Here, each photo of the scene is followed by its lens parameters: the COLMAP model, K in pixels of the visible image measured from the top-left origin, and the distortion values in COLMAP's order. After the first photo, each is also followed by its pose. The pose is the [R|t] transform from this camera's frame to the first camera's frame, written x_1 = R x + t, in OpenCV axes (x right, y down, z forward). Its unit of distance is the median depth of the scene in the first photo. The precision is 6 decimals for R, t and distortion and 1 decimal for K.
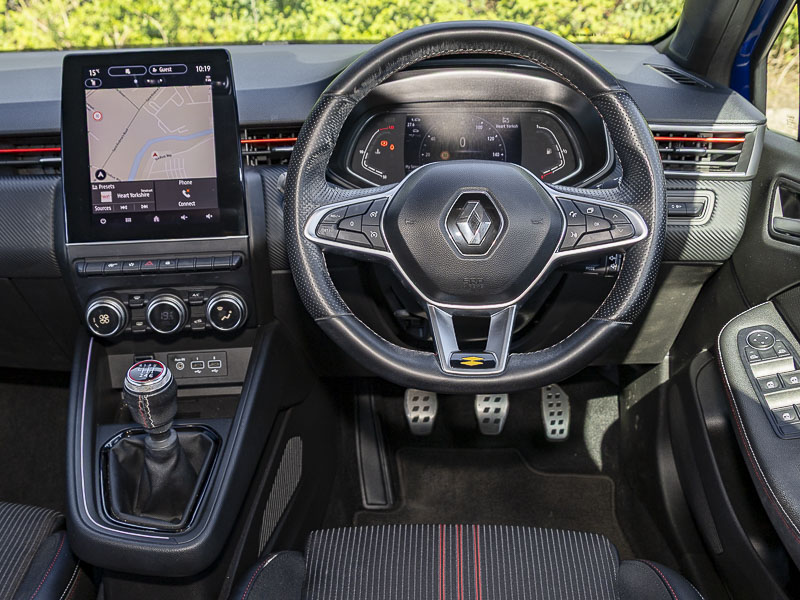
lens RADIAL K [[961.2, 0, 400.0], [0, 961.2, 300.0], [0, 0, 1]] dist [-0.006091, -0.010173]
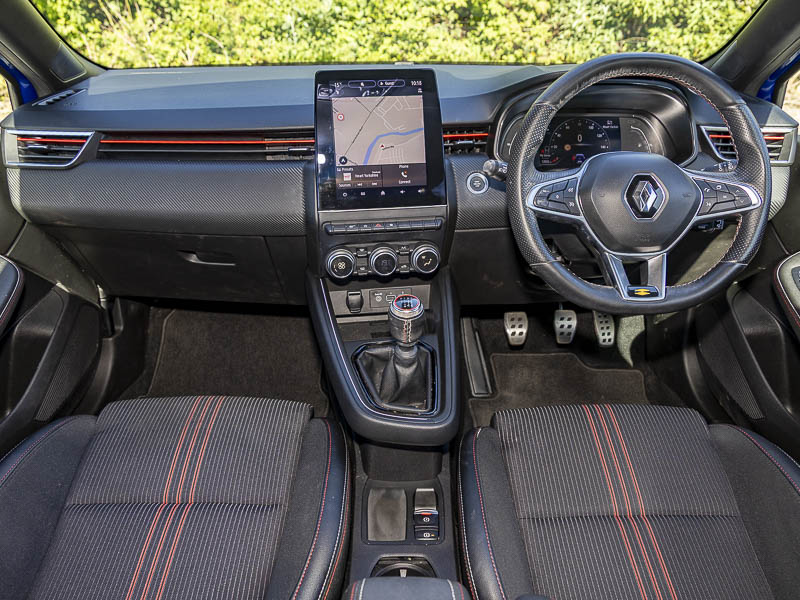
lens RADIAL K [[699.3, 0, 400.0], [0, 699.3, 300.0], [0, 0, 1]] dist [-0.013853, 0.003318]
pose [[0.994867, -0.016331, 0.099865, -0.324995], [0.009194, 0.997398, 0.071509, -0.002322], [-0.100773, -0.070224, 0.992428, -0.012043]]
